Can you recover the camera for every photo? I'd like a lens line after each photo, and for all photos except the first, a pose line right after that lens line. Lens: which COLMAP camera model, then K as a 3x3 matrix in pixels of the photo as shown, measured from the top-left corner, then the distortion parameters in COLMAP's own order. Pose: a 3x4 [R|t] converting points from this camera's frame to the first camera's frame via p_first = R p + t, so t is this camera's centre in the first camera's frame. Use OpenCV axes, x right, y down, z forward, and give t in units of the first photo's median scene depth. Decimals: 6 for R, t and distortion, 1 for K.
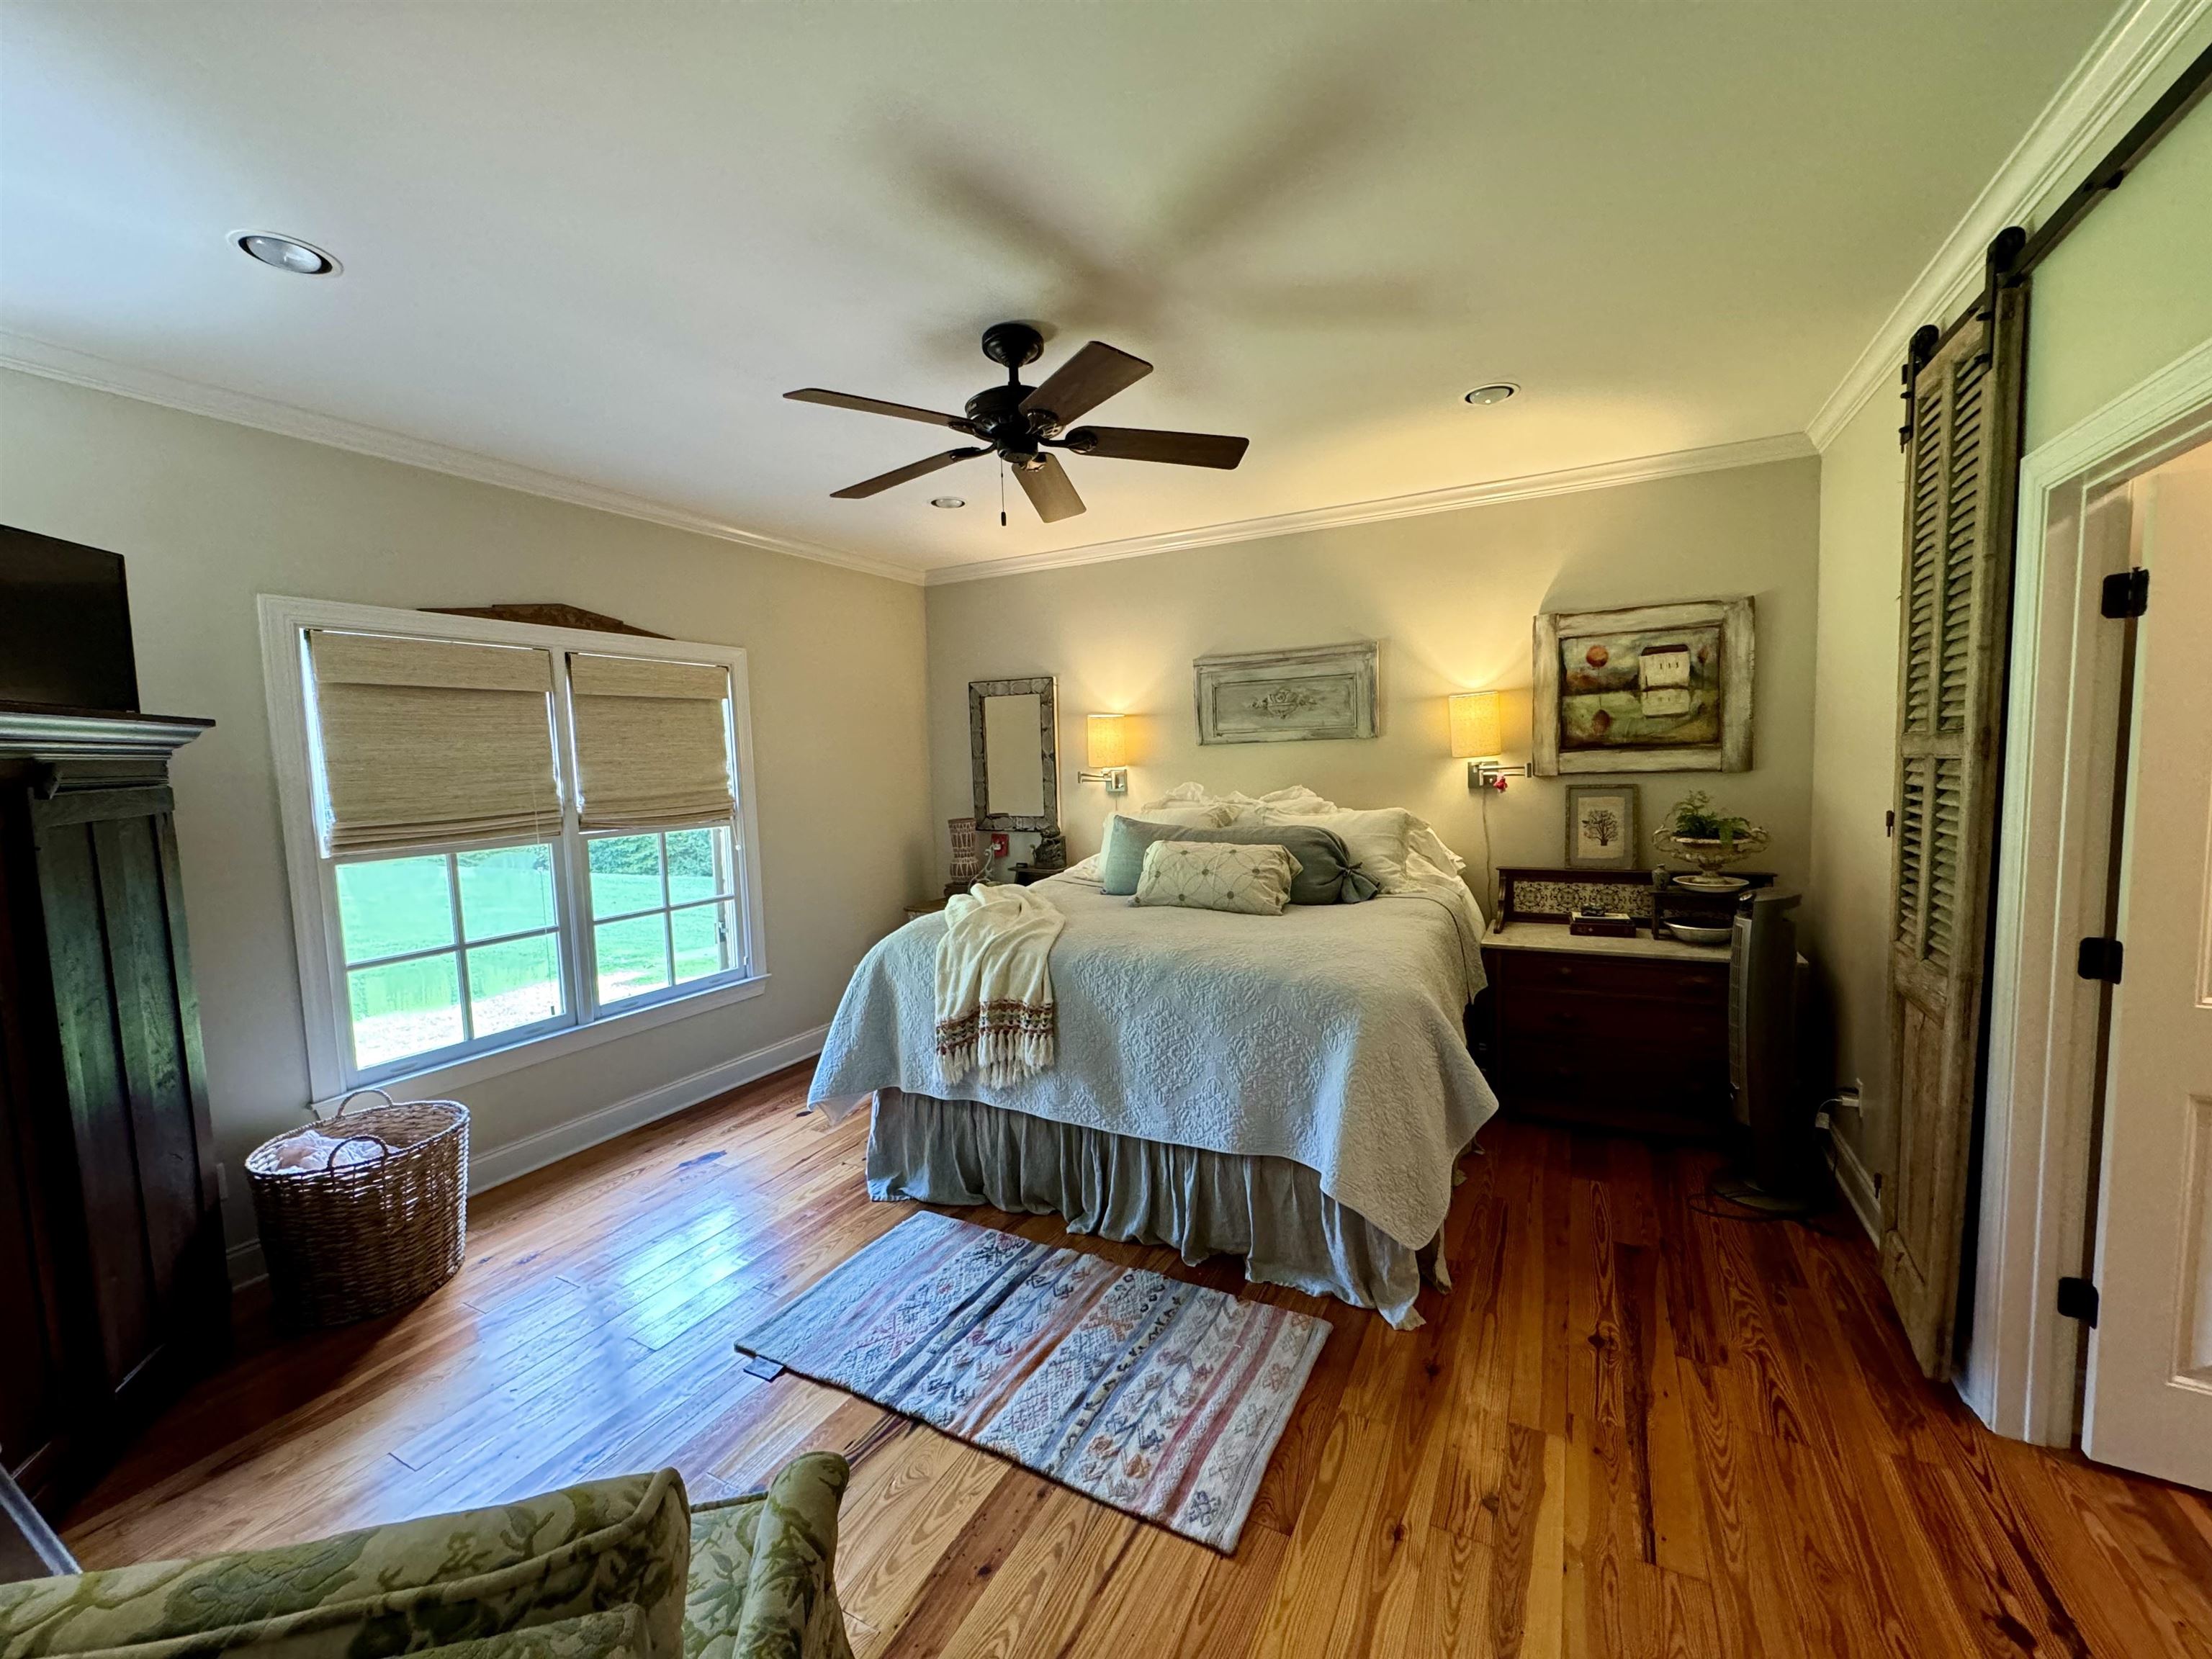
lens RADIAL K [[878.7, 0, 1106.0], [0, 878.7, 829.5], [0, 0, 1]] dist [-0.000673, -0.000078]
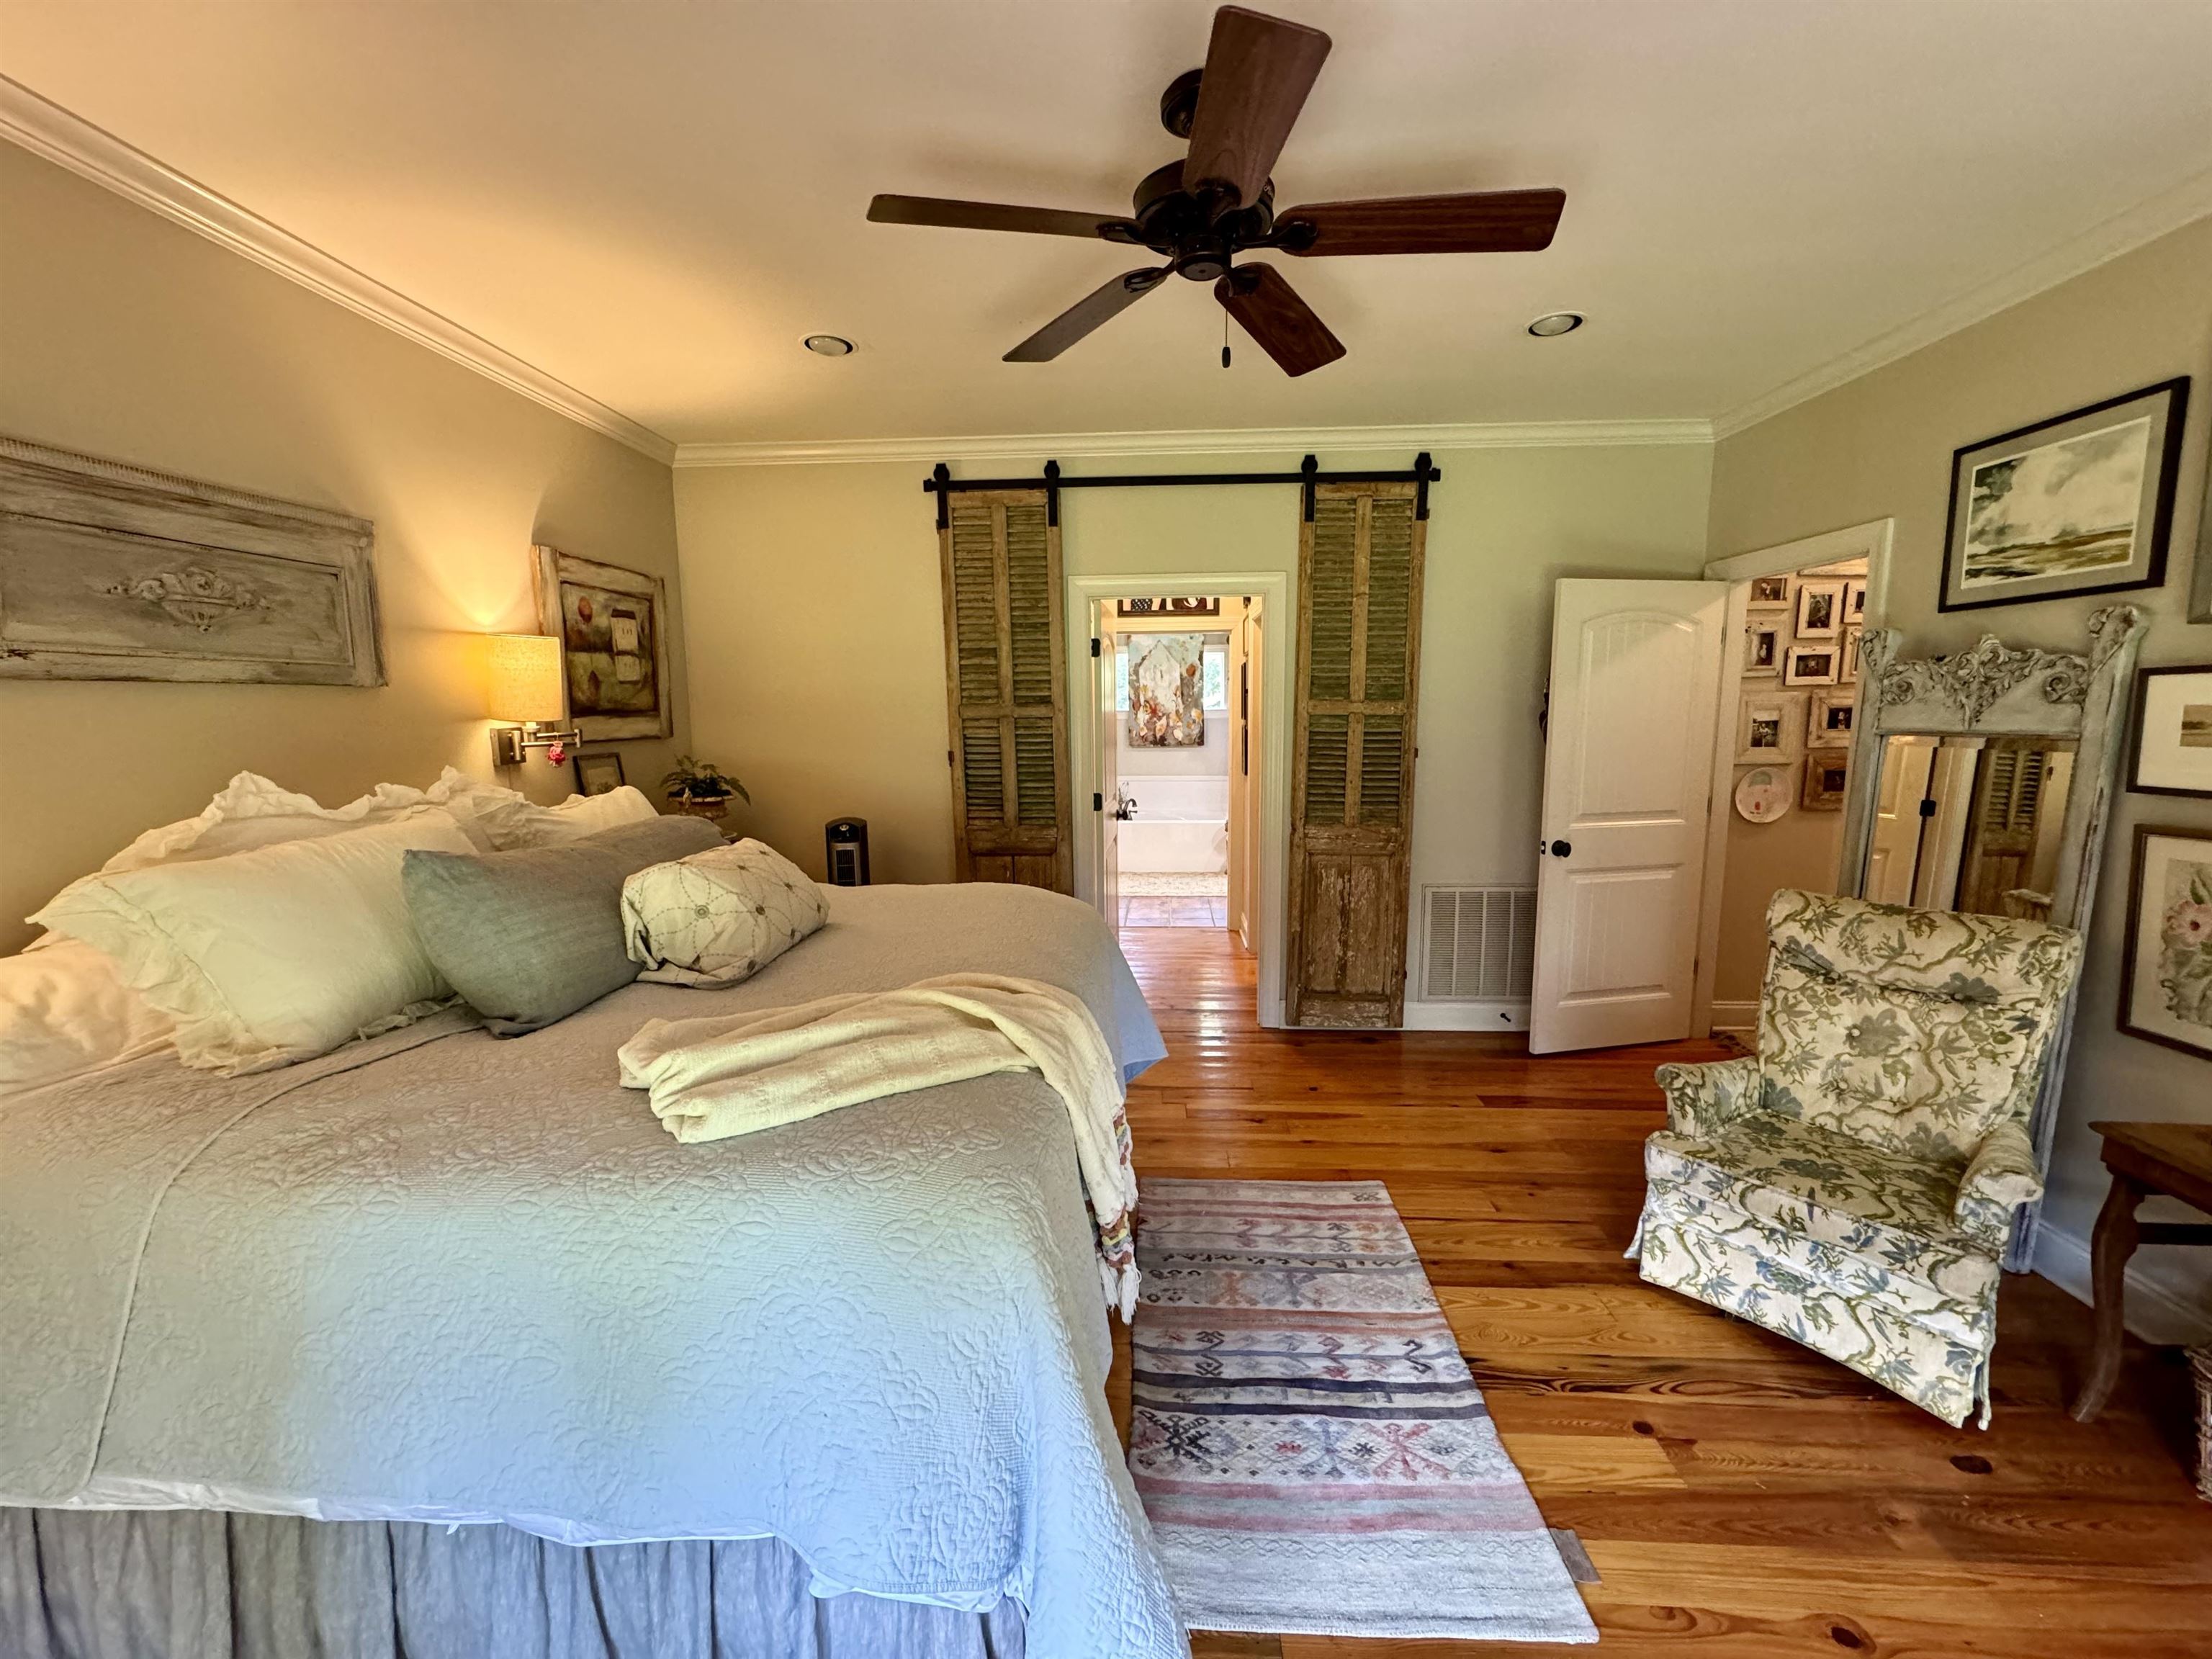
lens RADIAL K [[878.7, 0, 1106.0], [0, 878.7, 829.5], [0, 0, 1]] dist [-0.000673, -0.000078]
pose [[-0.414604, -0.089845, 0.905556, -0.494693], [0.097384, 0.985019, 0.142316, -0.054218], [-0.904776, 0.147192, -0.399643, 0.929435]]
